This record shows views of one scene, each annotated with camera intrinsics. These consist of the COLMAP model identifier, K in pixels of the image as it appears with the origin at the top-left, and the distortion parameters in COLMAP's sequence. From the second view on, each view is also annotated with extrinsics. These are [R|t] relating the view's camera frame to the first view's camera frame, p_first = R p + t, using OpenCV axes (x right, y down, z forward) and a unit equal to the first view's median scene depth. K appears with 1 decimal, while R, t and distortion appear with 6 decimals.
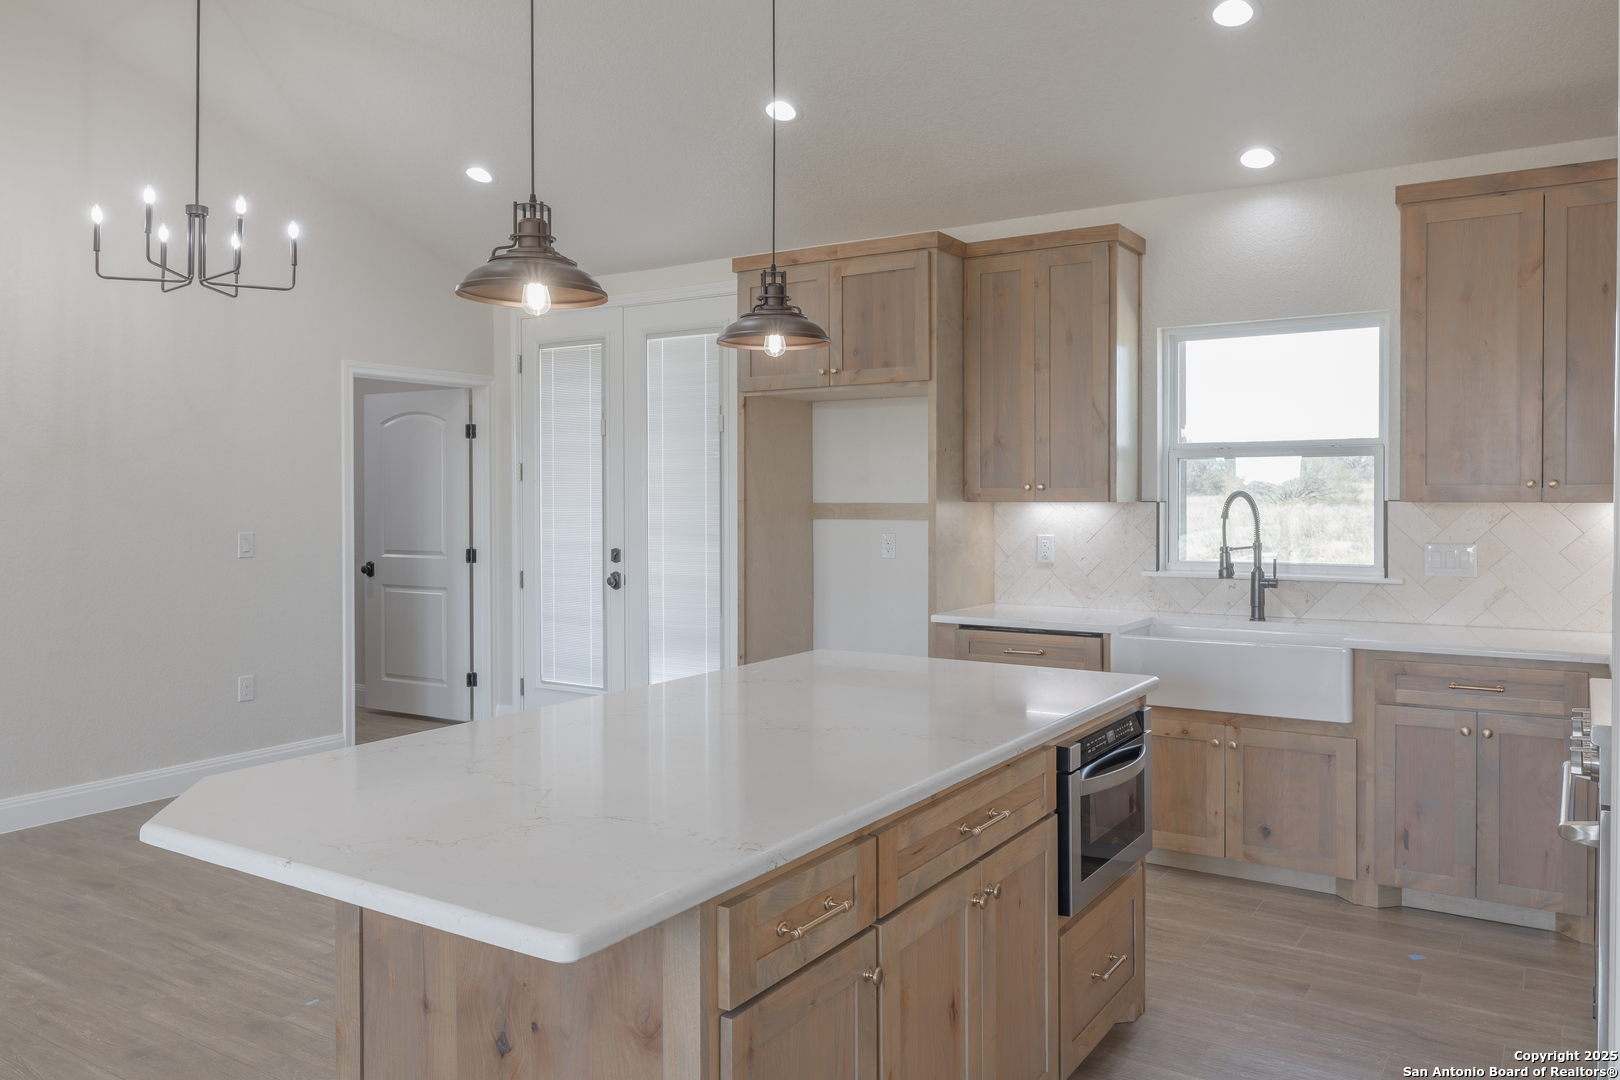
lens RADIAL K [[1184.0, 0, 814.3], [0, 1184.0, 532.4], [0, 0, 1]] dist [0.004866, -0.004717]
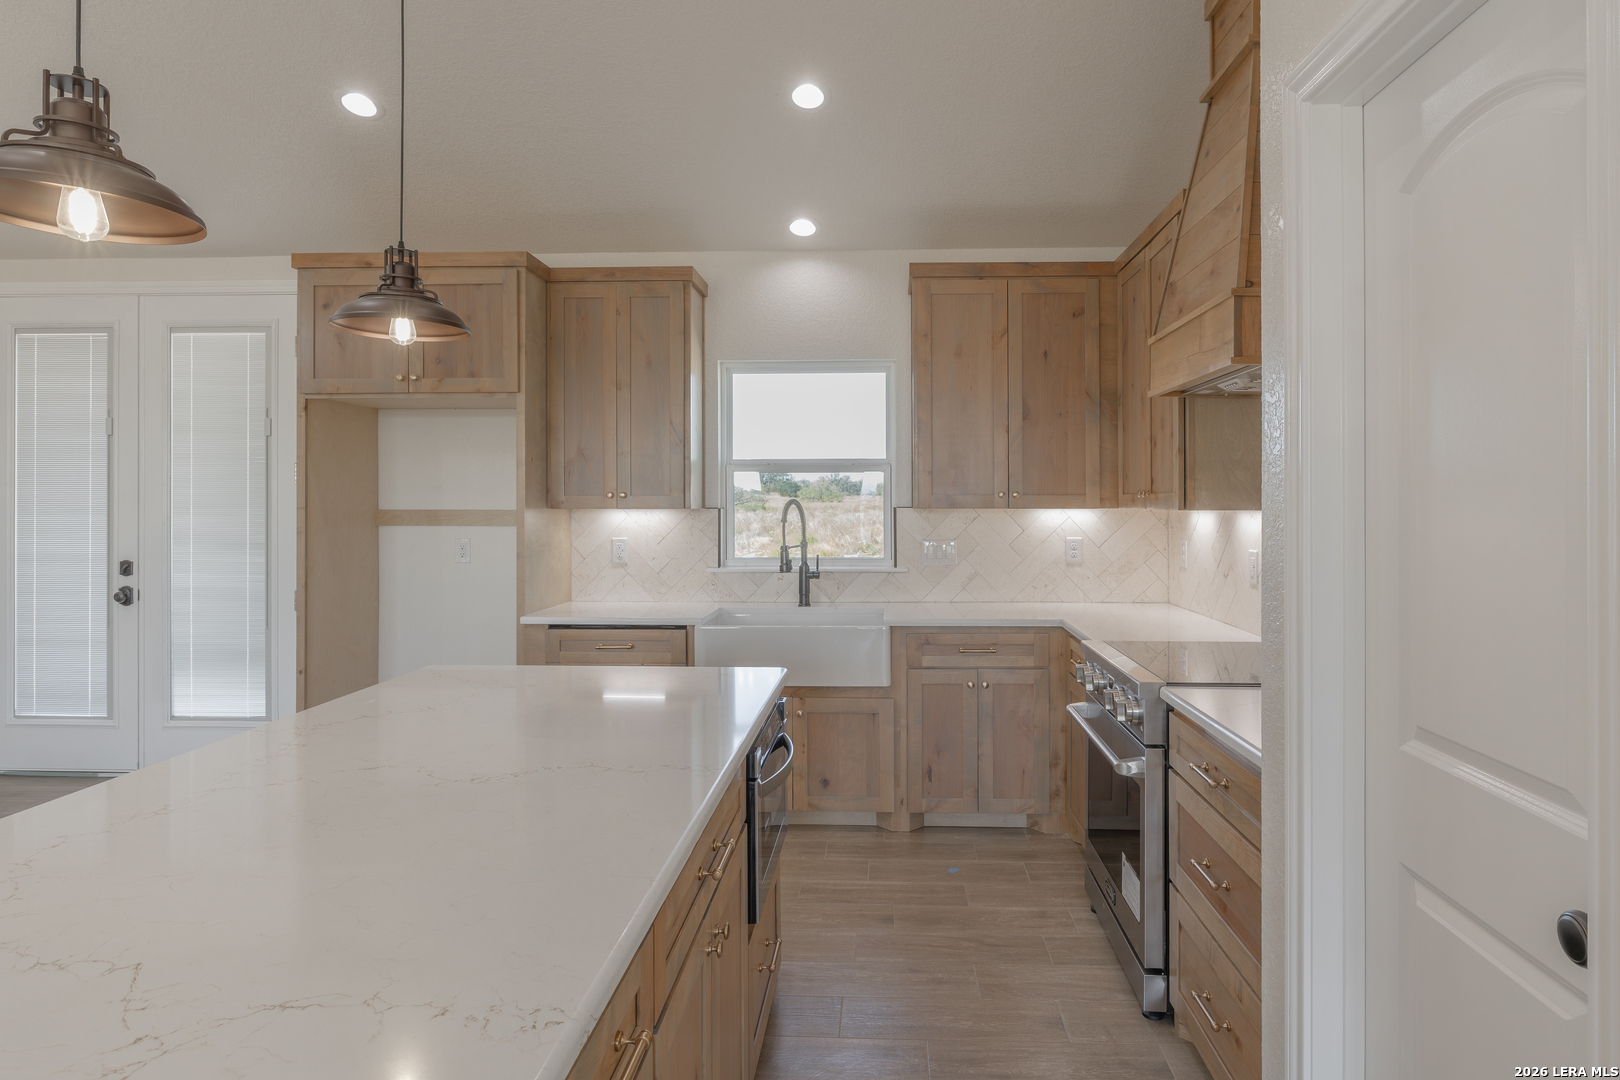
lens RADIAL K [[908.6, 0, 838.5], [0, 908.6, 508.0], [0, 0, 1]] dist [-0.001619, -0.000764]
pose [[0.863590, -0.000535, 0.504194, -0.066722], [0.013903, 0.999644, -0.022753, -0.004455], [-0.504003, 0.026659, 0.863291, 0.178472]]
